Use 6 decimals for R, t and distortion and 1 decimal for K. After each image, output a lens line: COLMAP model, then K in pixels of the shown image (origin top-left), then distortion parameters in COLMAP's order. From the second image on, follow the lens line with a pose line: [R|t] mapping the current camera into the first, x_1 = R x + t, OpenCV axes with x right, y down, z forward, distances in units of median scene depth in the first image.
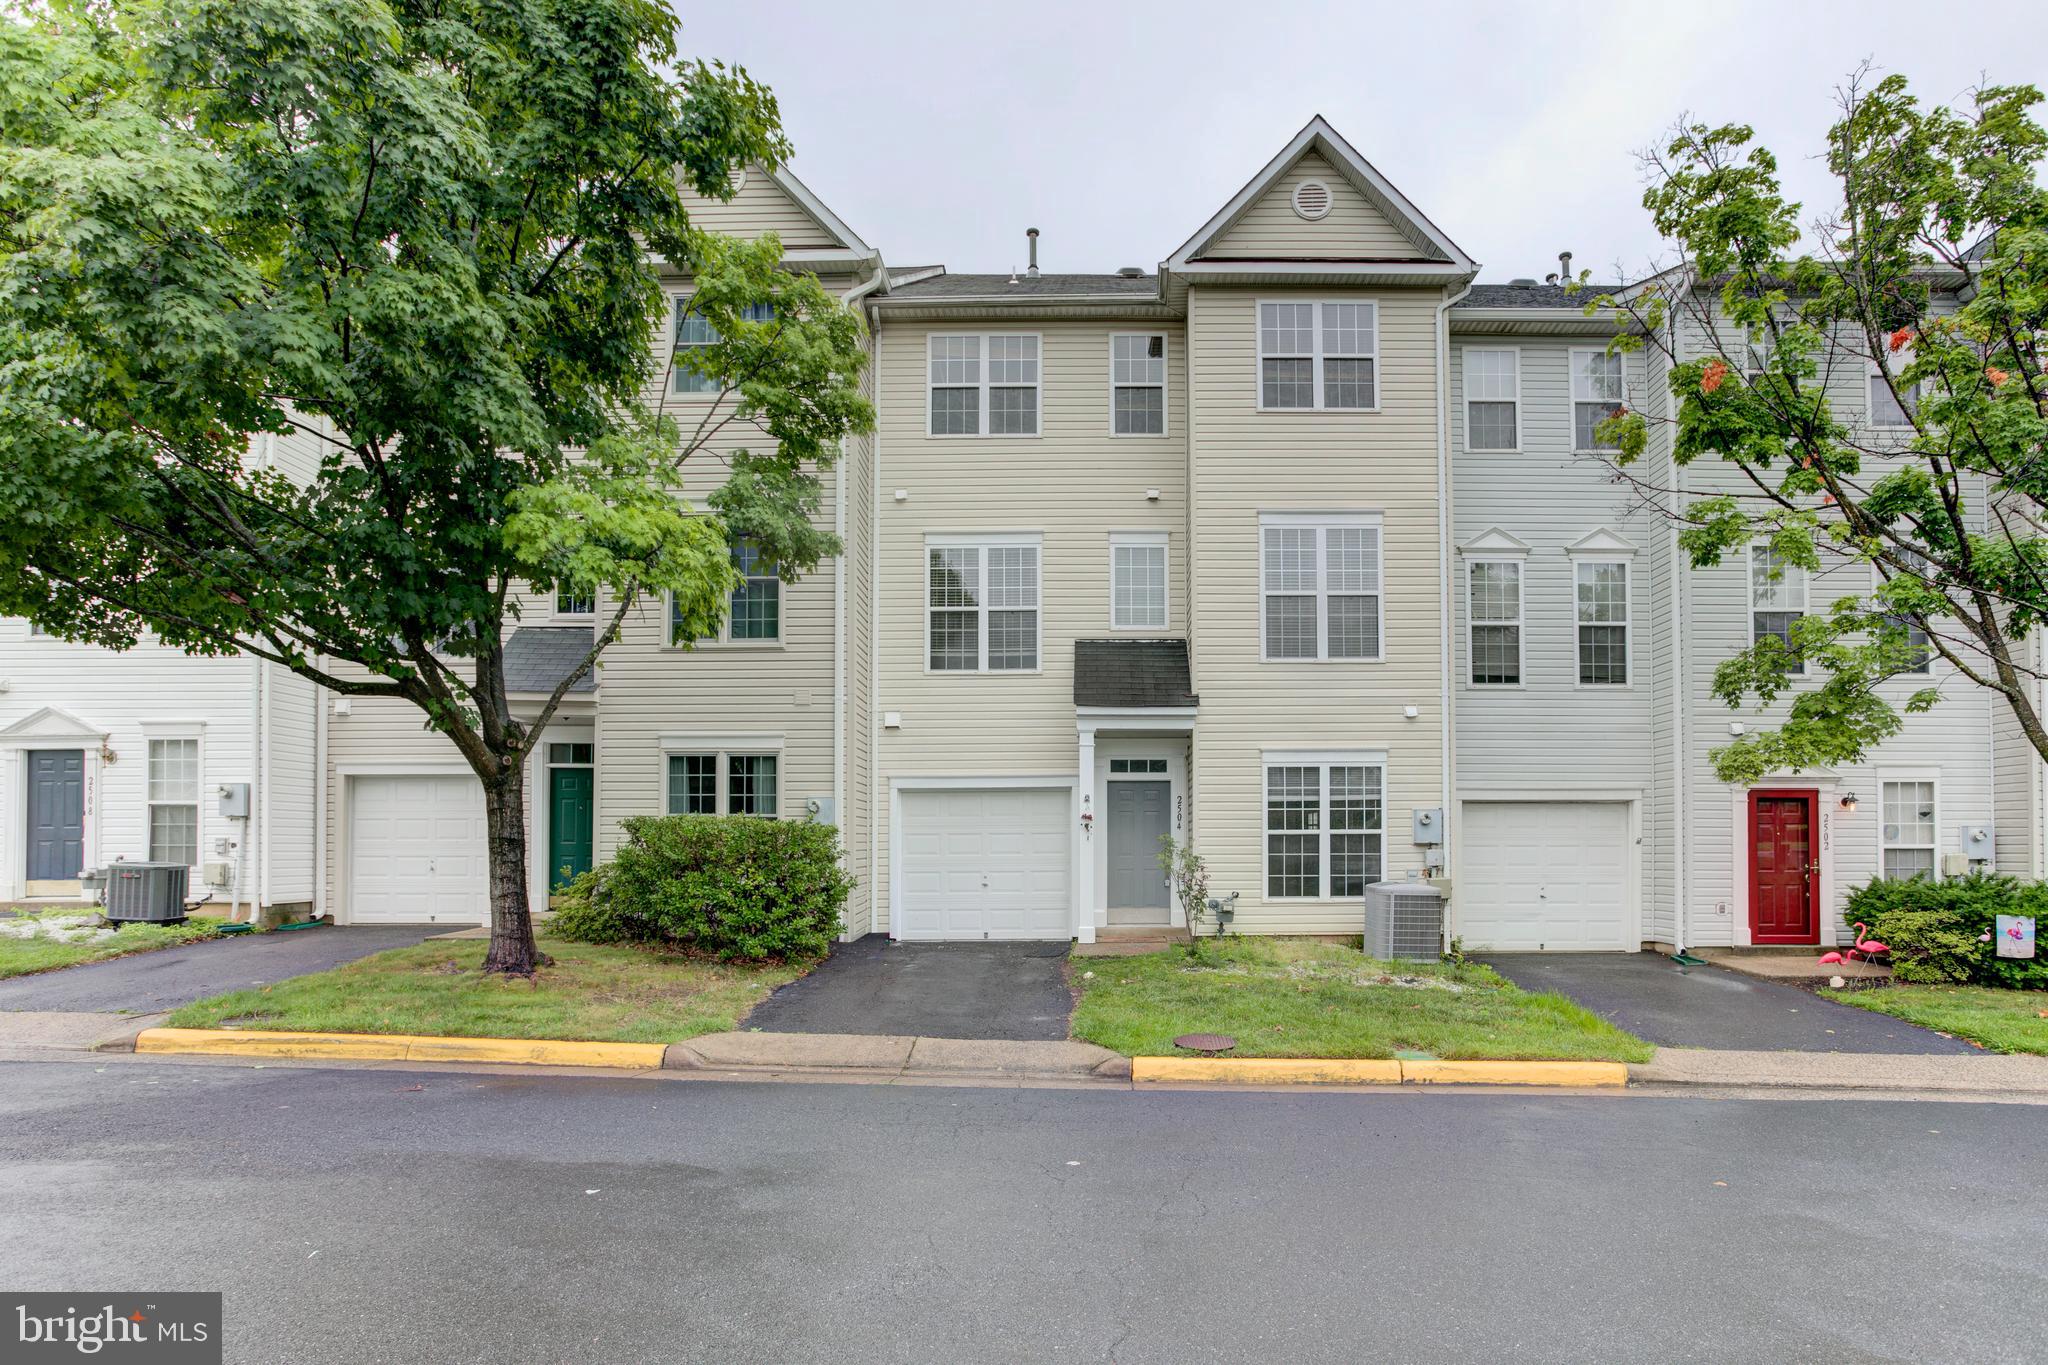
lens RADIAL K [[1043.4, 0, 1053.7], [0, 1043.4, 690.0], [0, 0, 1]] dist [-0.048291, 0.029709]
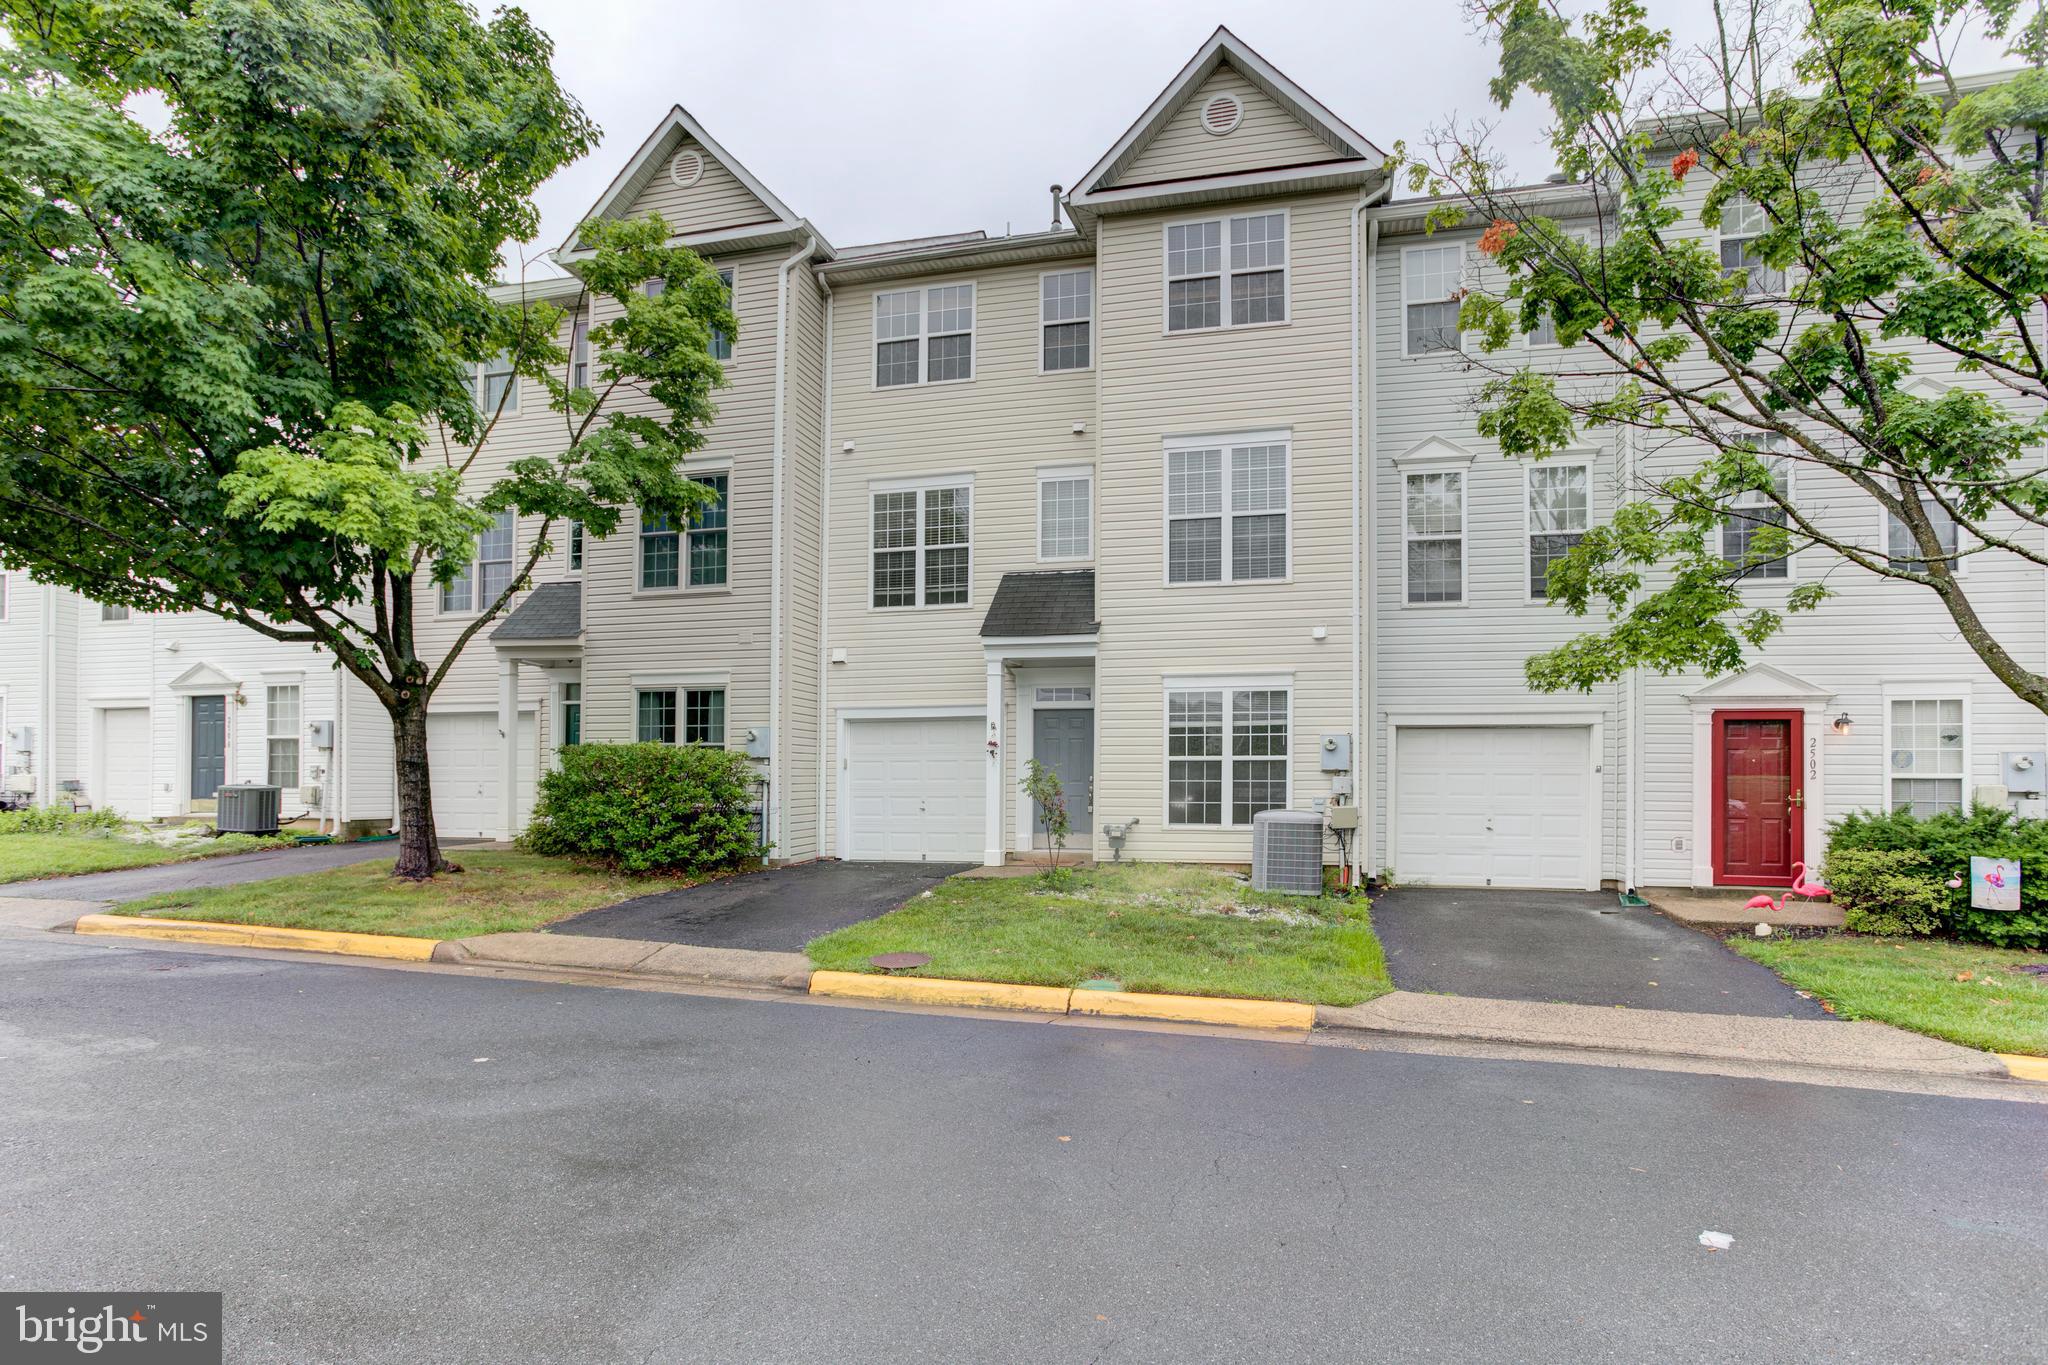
lens RADIAL K [[977.9, 0, 1033.7], [0, 977.9, 642.0], [0, 0, 1]] dist [-0.042279, 0.031254]
pose [[0.976307, -0.027373, -0.214650, 0.281885], [0.028804, 0.999579, 0.003540, 0.018723], [0.214463, -0.009639, 0.976685, 0.065035]]
